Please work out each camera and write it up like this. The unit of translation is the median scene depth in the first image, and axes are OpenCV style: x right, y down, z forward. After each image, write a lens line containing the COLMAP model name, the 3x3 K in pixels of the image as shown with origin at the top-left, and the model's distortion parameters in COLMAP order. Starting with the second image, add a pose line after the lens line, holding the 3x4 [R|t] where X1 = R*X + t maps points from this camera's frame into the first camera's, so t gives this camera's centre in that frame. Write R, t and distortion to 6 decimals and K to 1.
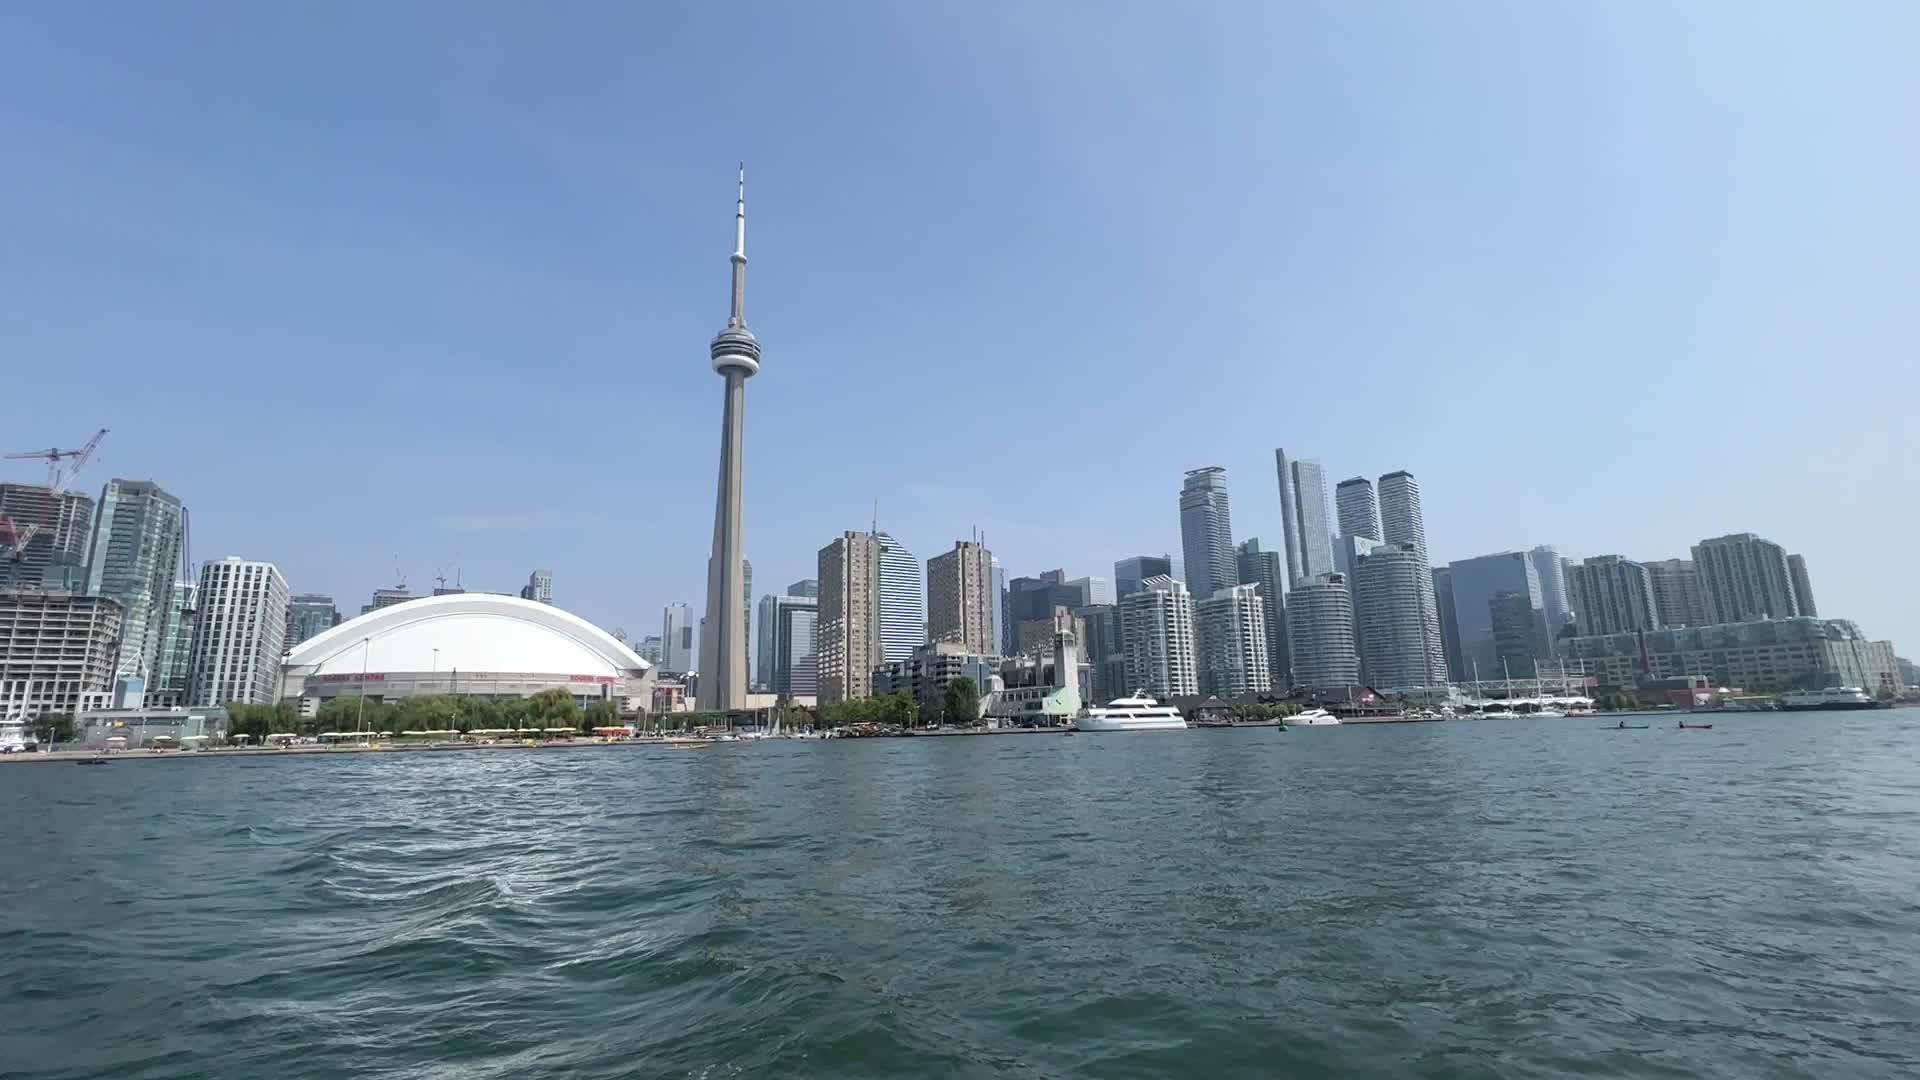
lens RADIAL K [[880.2, 0, 960.0], [0, 880.2, 540.0], [0, 0, 1]] dist [-0.004623, -0.000096]
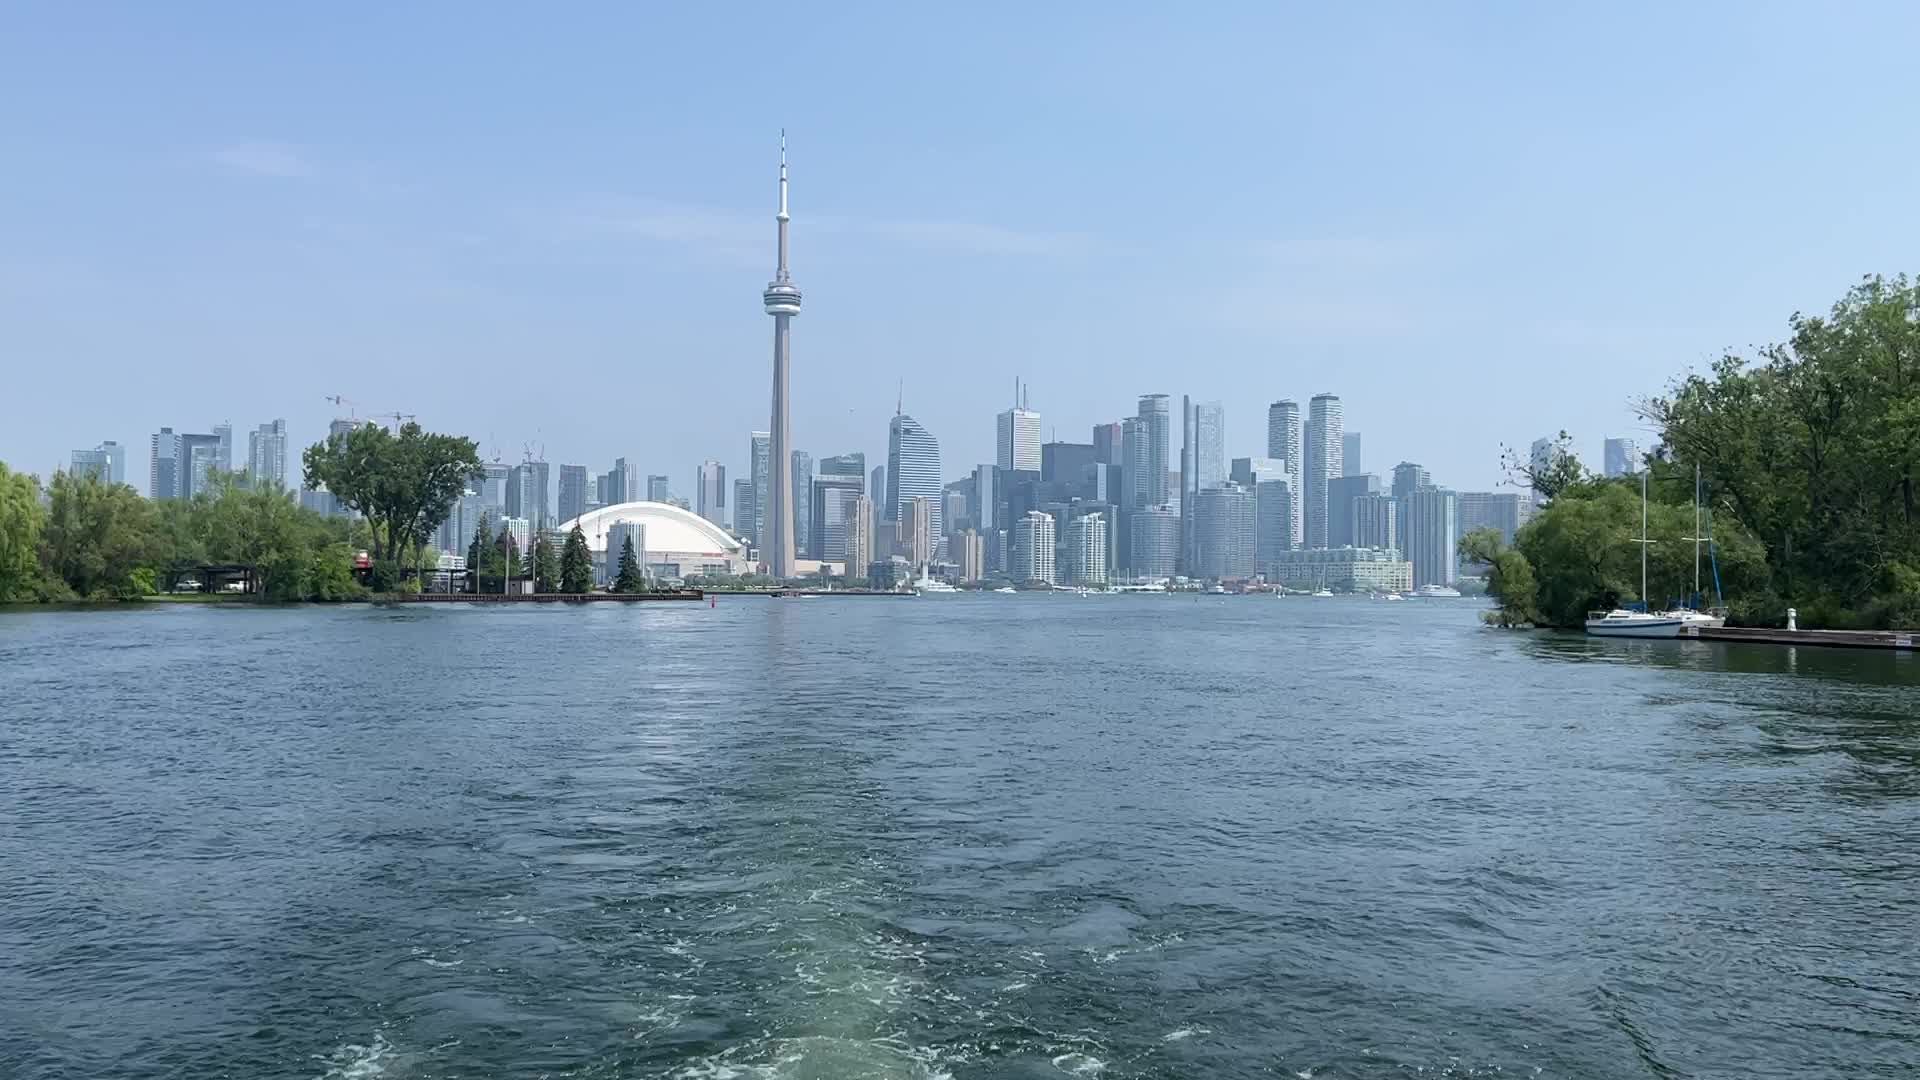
lens RADIAL K [[1637.9, 0, 960.0], [0, 1637.9, 540.0], [0, 0, 1]] dist [0.216054, -0.607397]
pose [[0.995283, 0.029792, -0.092332, 0.239120], [-0.012861, 0.983801, 0.178802, -0.307034], [0.096163, -0.176771, 0.979543, -1.419390]]
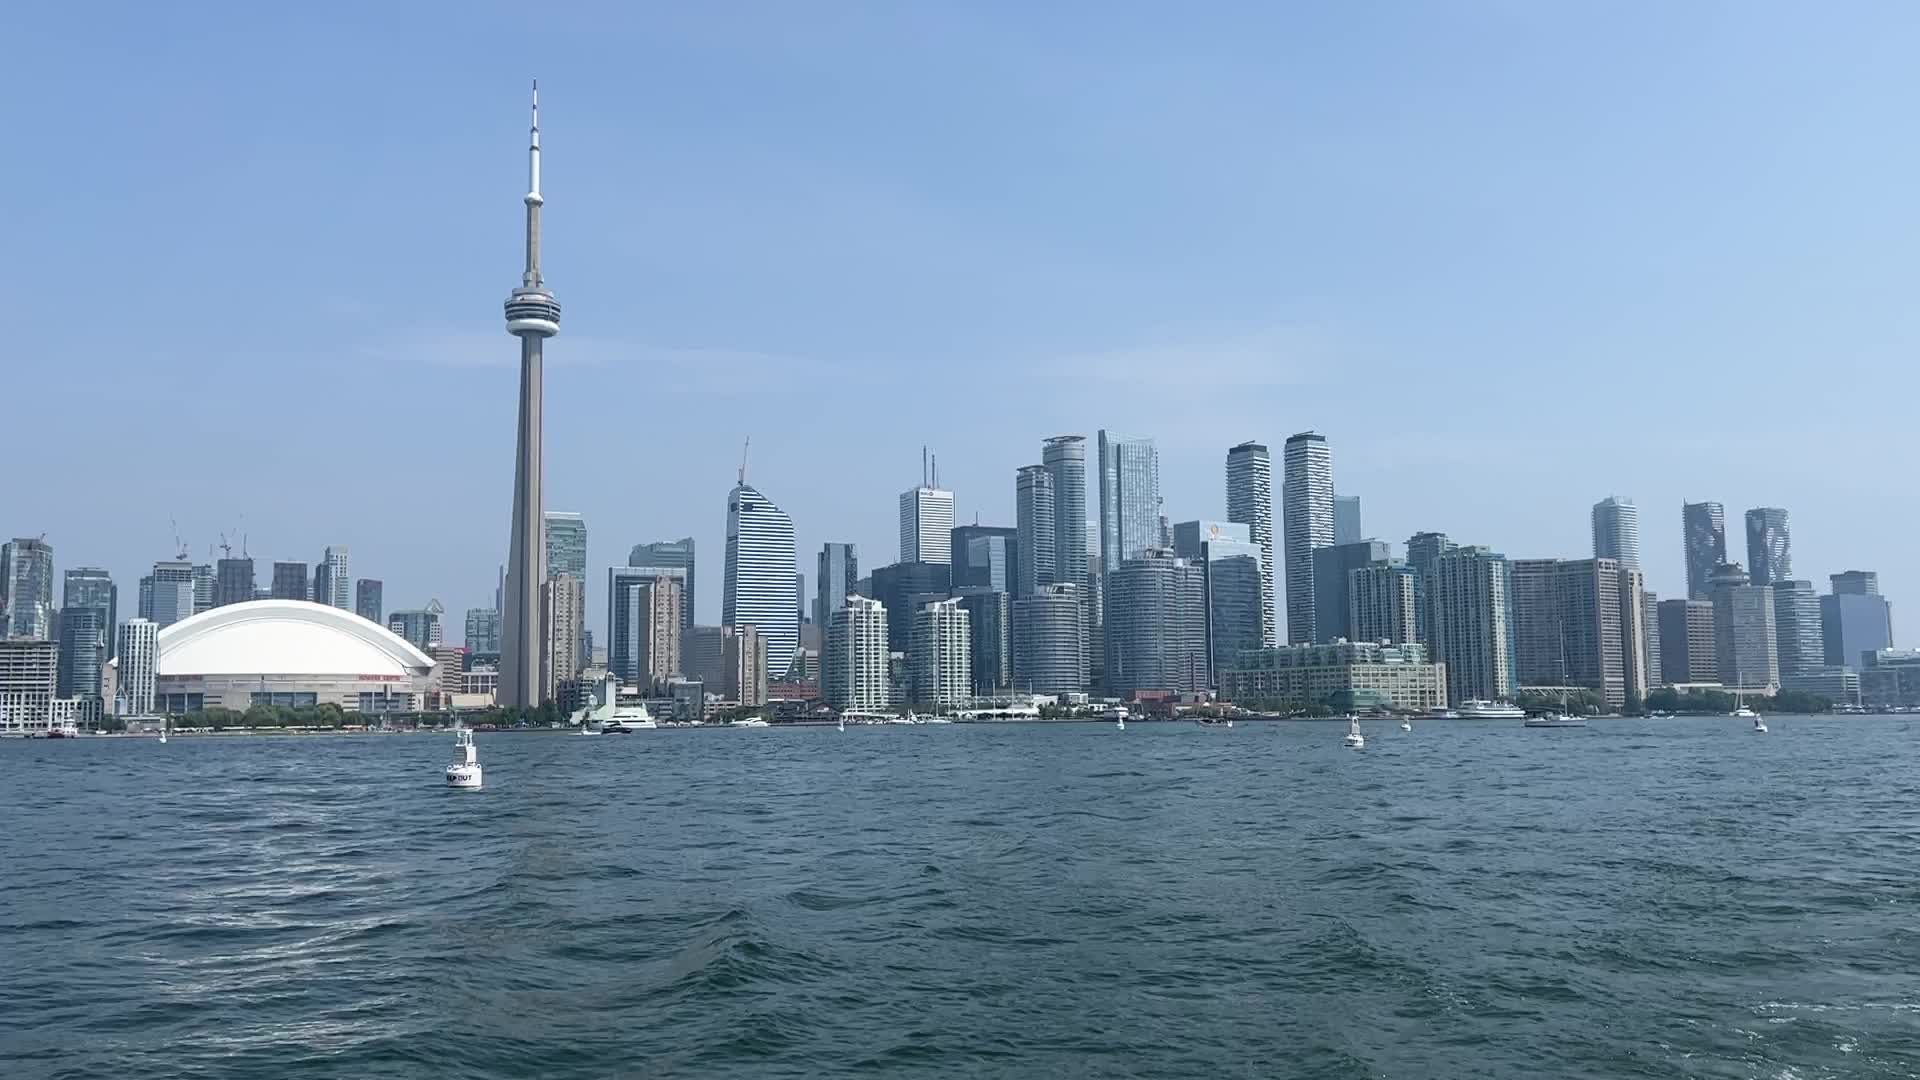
lens RADIAL K [[1637.9, 0, 960.0], [0, 1637.9, 540.0], [0, 0, 1]] dist [0.216054, -0.607397]
pose [[0.995042, 0.001812, -0.099440, 0.358448], [0.008362, 0.994770, 0.101801, -0.154004], [0.099104, -0.102127, 0.989822, -0.681713]]
